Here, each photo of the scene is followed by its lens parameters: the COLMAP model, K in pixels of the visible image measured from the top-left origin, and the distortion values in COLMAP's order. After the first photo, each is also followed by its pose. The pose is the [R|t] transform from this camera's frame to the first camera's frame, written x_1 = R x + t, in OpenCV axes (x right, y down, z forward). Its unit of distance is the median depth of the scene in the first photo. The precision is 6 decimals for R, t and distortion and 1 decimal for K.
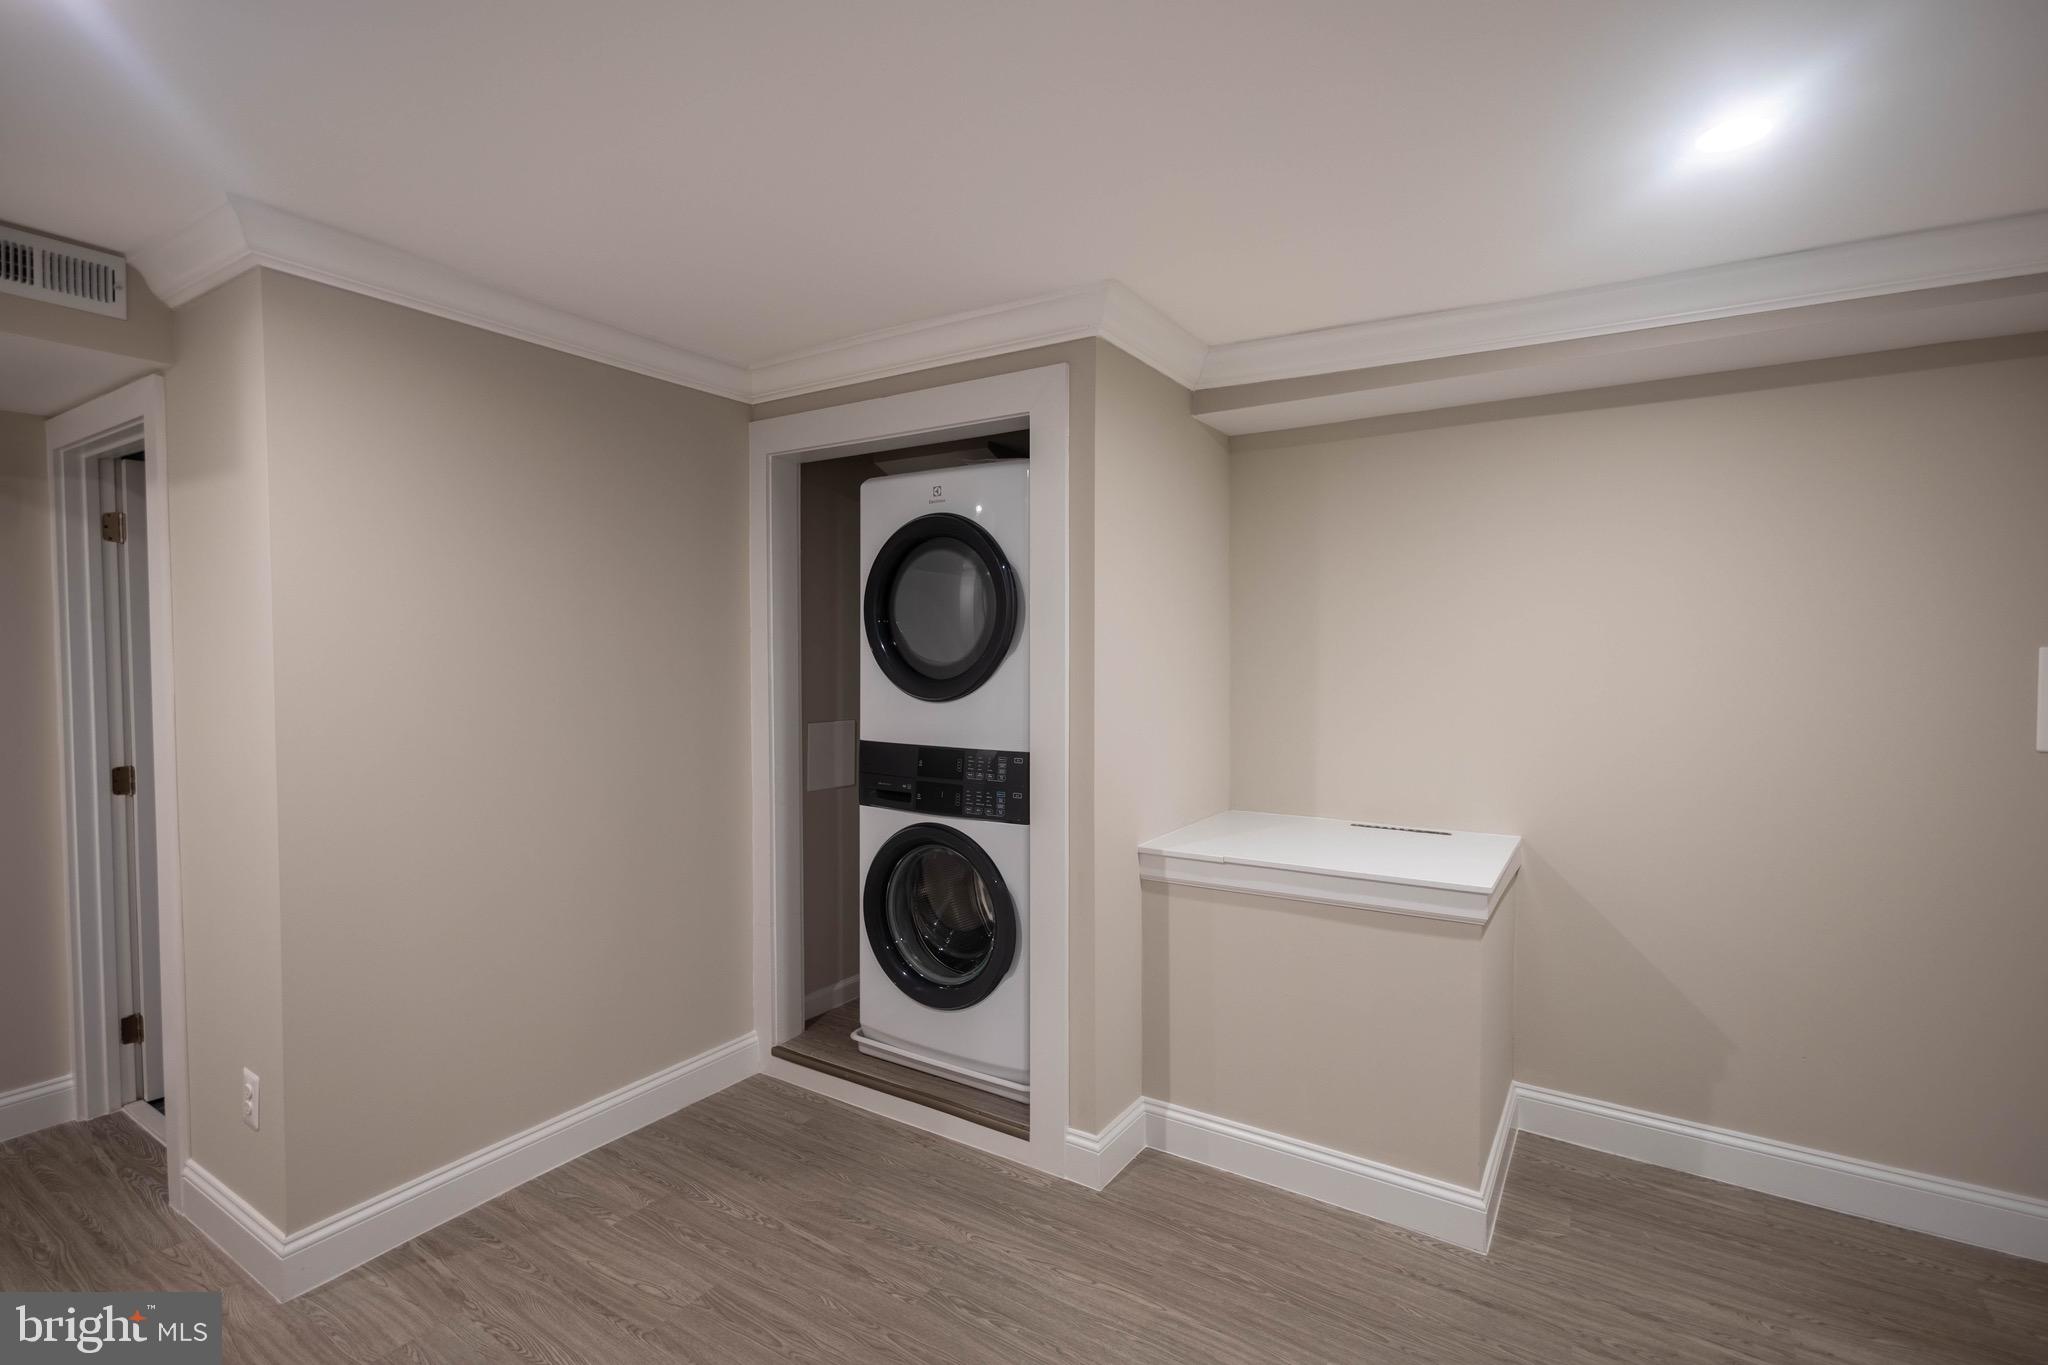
lens RADIAL K [[948.1, 0, 1018.9], [0, 948.1, 680.9], [0, 0, 1]] dist [0.019067, 0.000025]
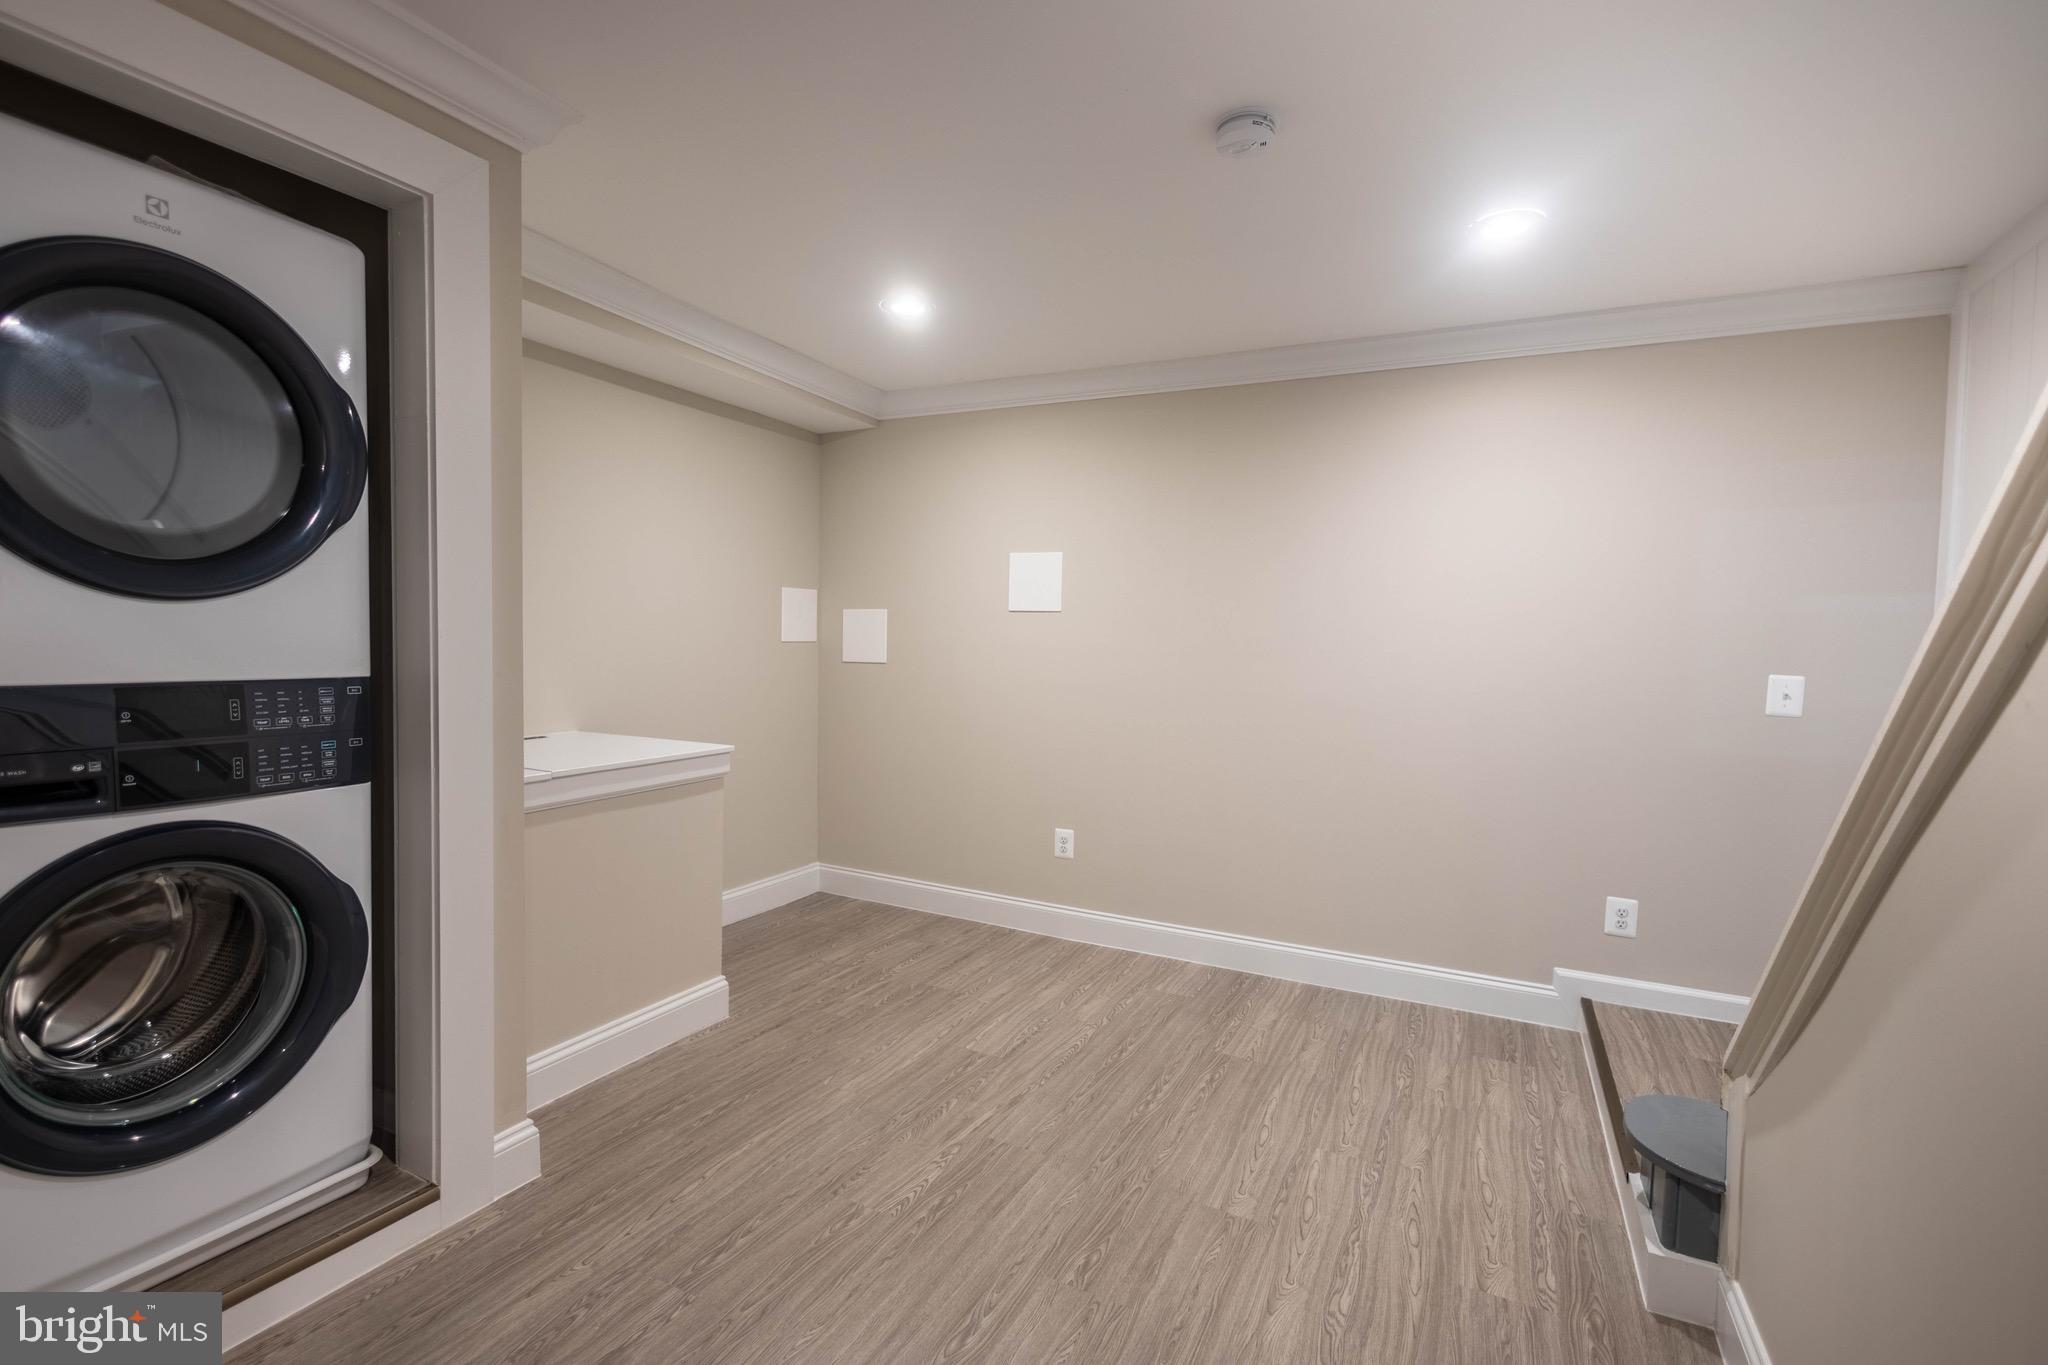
lens RADIAL K [[948.1, 0, 1017.4], [0, 948.1, 681.0], [0, 0, 1]] dist [0.019067, 0.000025]
pose [[-0.111322, -0.046964, 0.992674, -0.722871], [0.008631, 0.998799, 0.048222, 0.048275], [-0.993747, 0.013936, -0.110783, 0.601664]]
